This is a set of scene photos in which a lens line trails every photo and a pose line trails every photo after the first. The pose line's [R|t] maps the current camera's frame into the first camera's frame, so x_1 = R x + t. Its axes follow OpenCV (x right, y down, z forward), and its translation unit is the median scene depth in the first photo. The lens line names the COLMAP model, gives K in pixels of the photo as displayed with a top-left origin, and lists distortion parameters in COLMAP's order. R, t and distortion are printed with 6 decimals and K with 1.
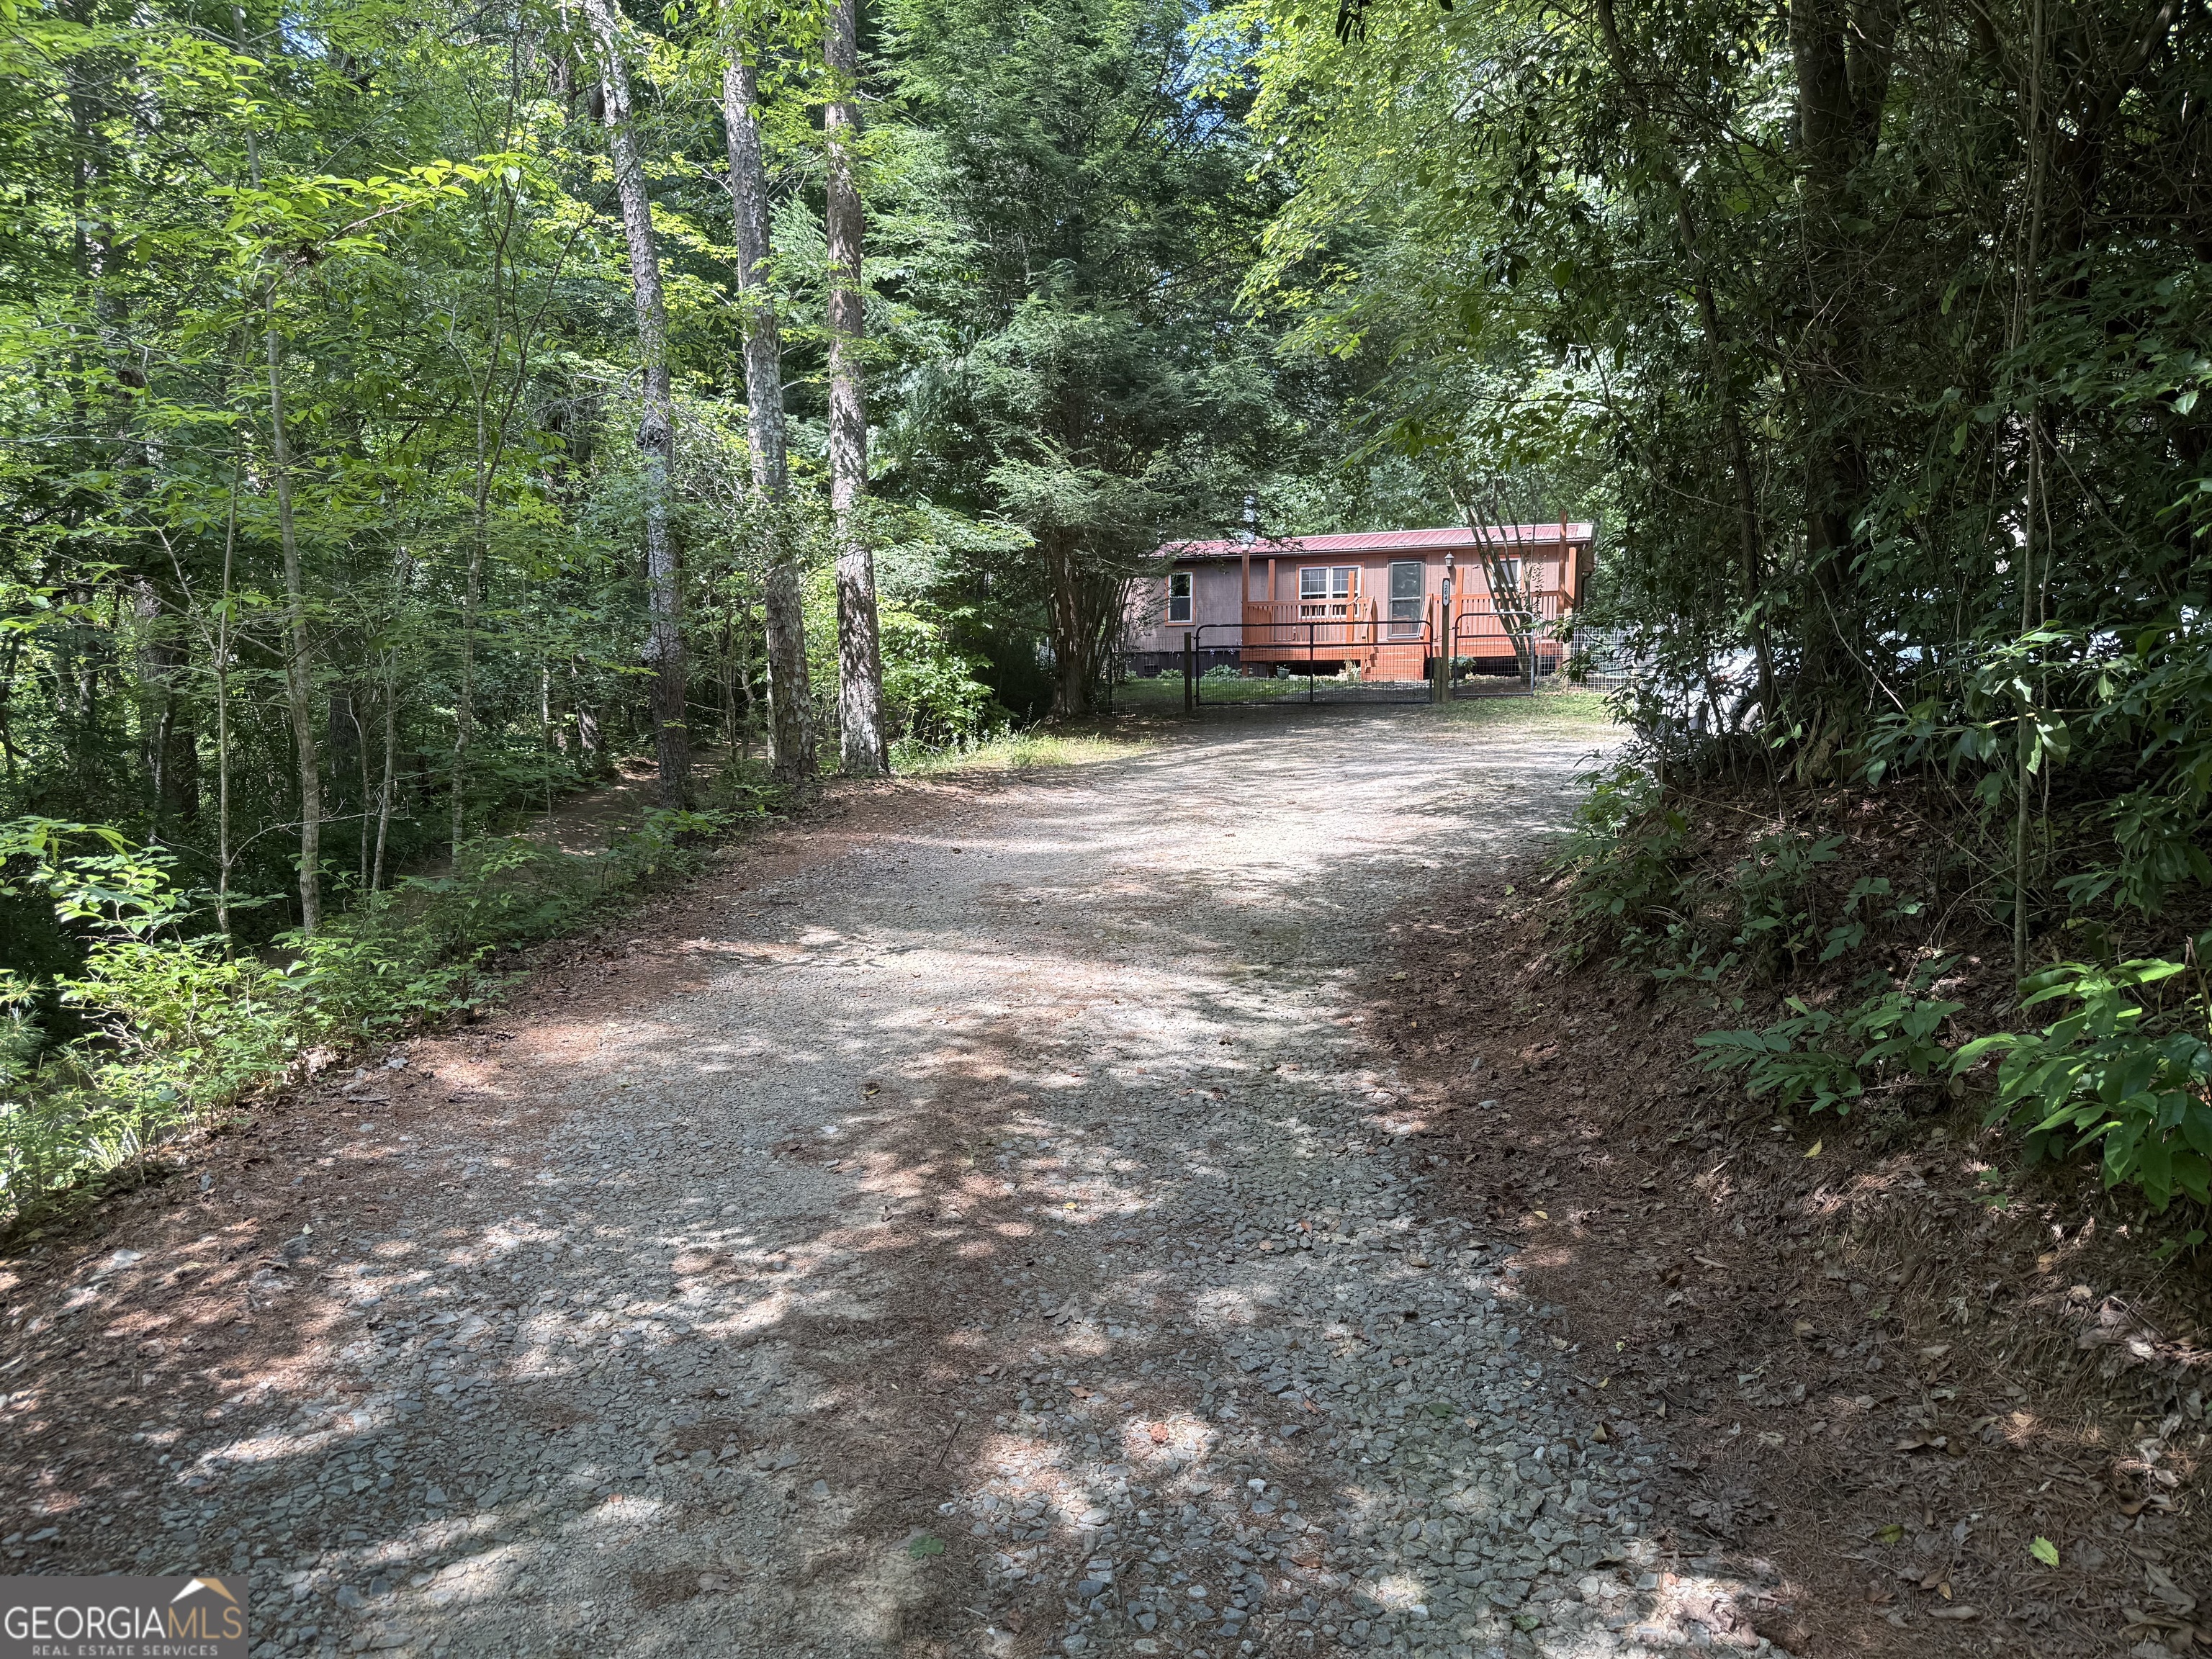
lens RADIAL K [[1539.1, 0, 1106.0], [0, 1539.1, 829.5], [0, 0, 1]] dist [0.074992, -0.110906]
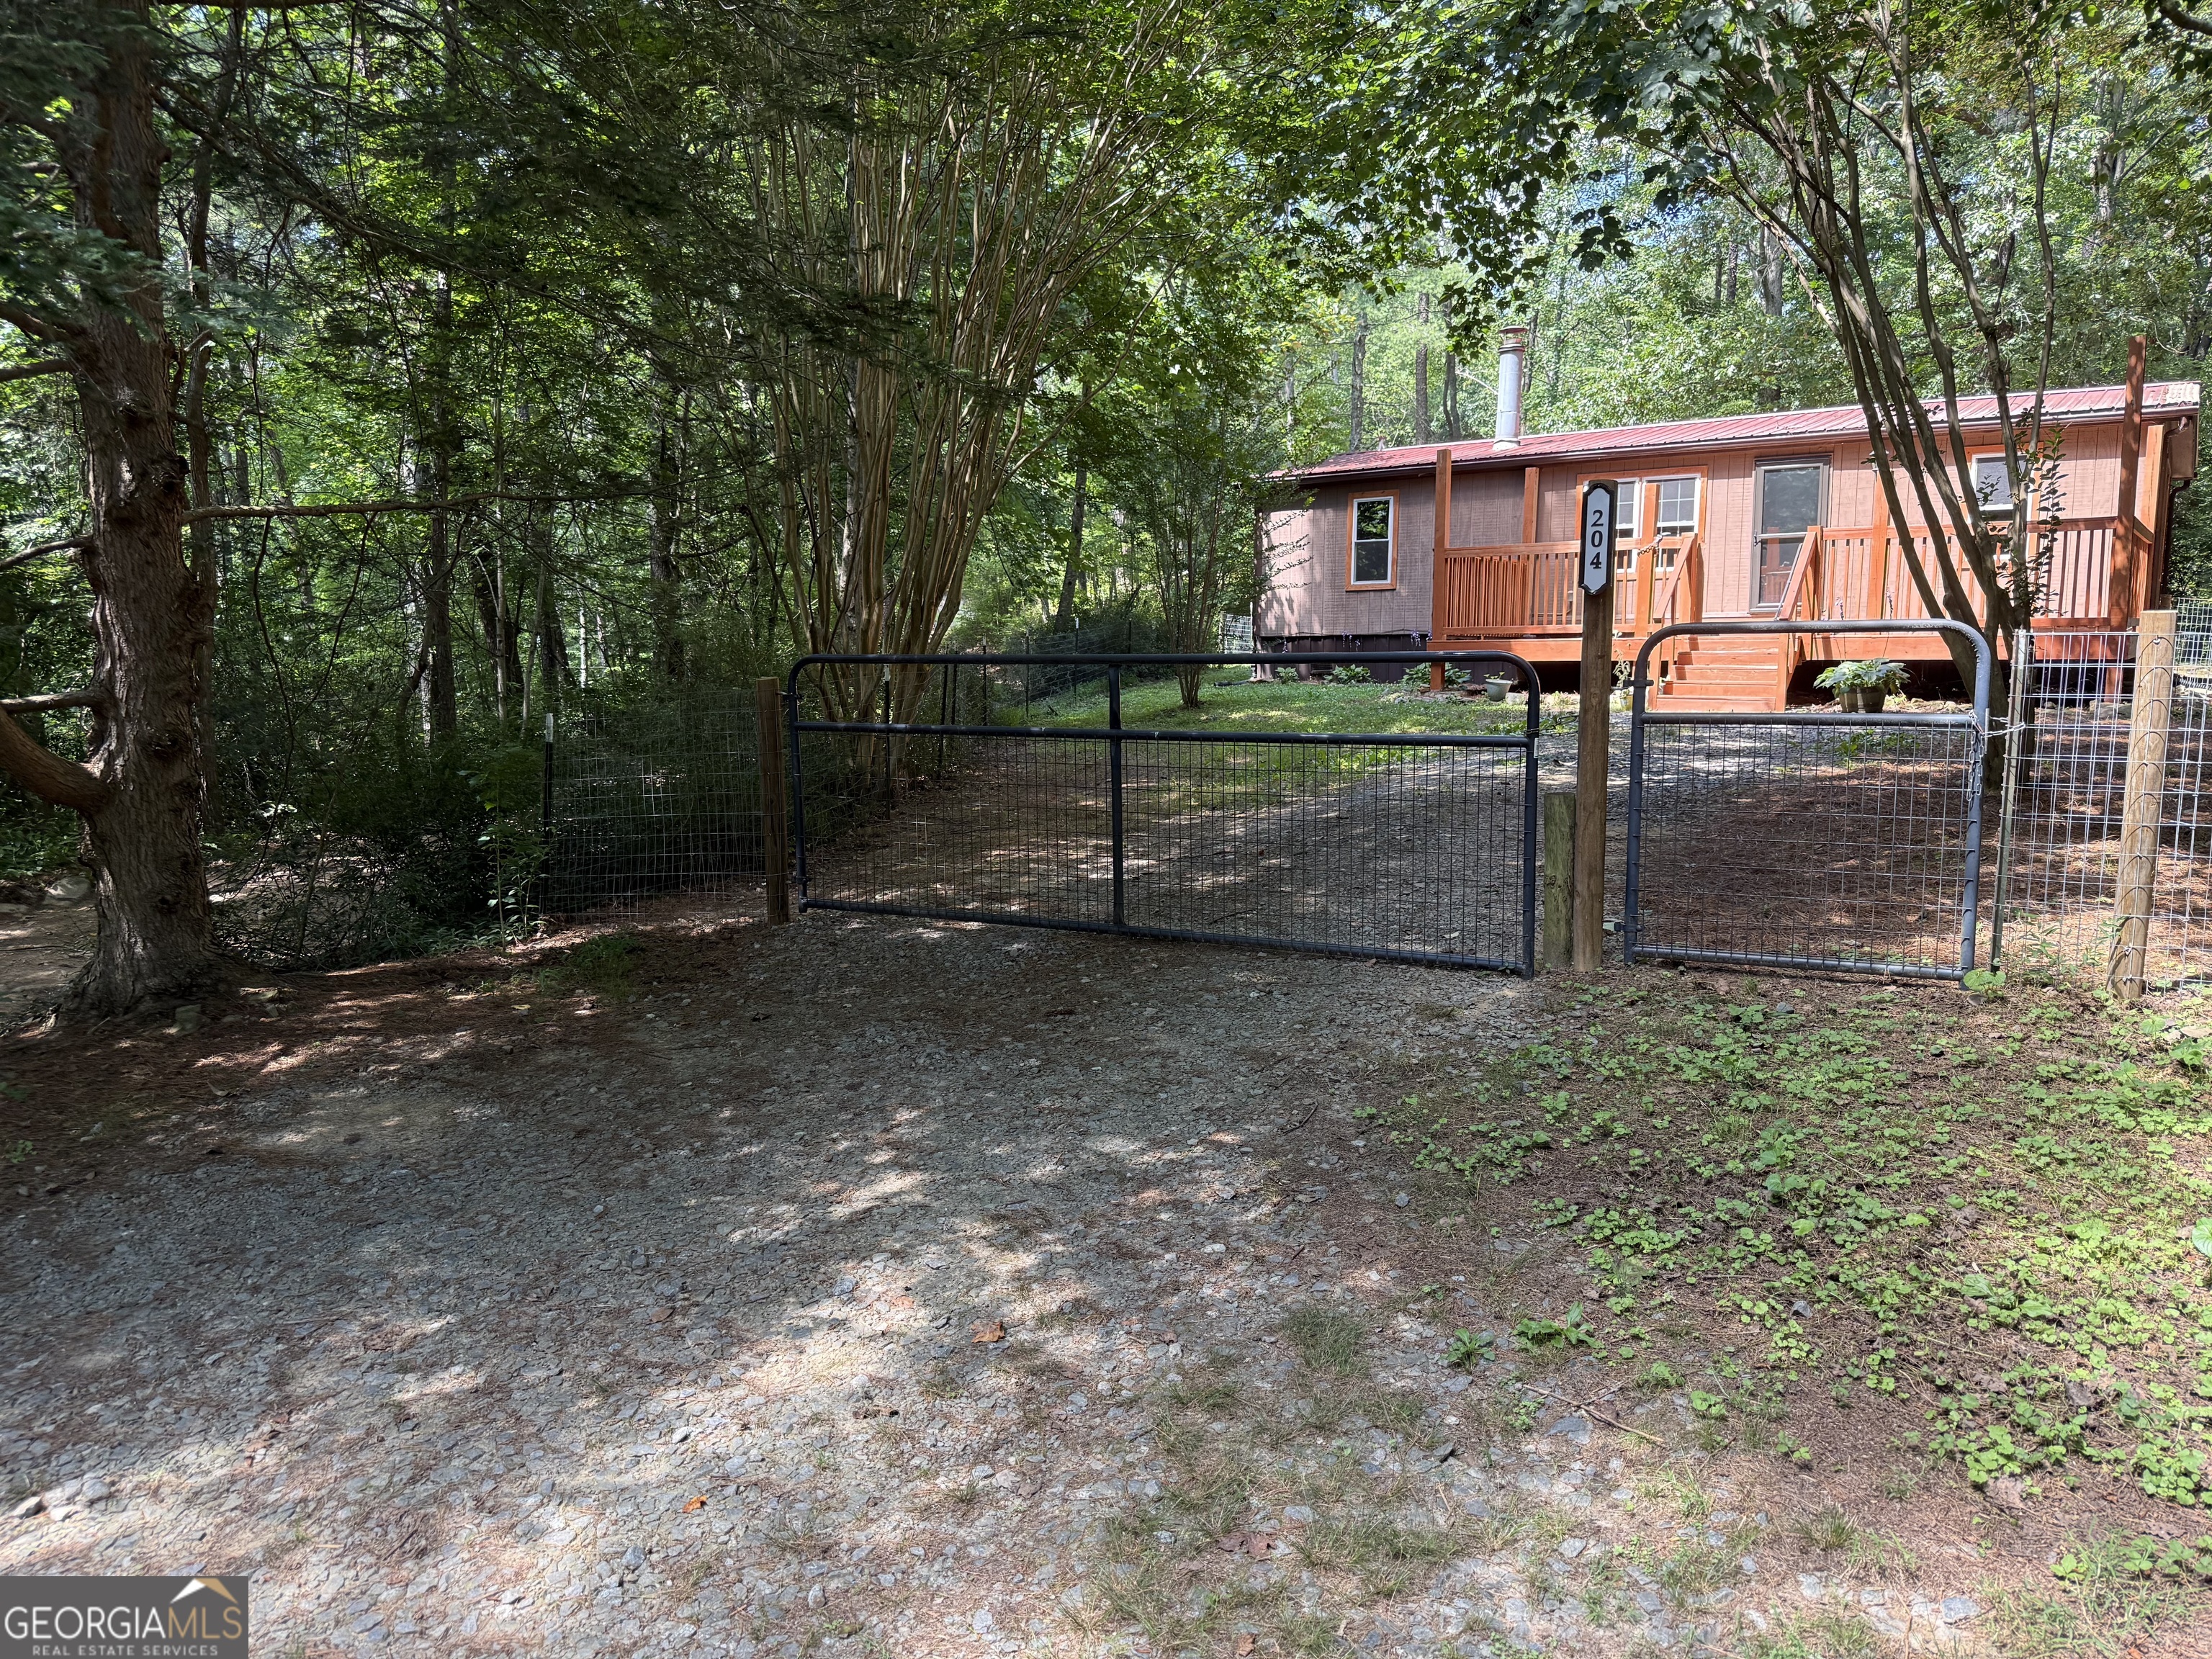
lens RADIAL K [[1539.1, 0, 1106.0], [0, 1539.1, 829.5], [0, 0, 1]] dist [0.074992, -0.110906]
pose [[0.958609, 0.038136, -0.282162, 0.134169], [-0.026145, 0.998593, 0.046141, -0.073321], [0.283524, -0.036854, 0.958257, 0.456758]]
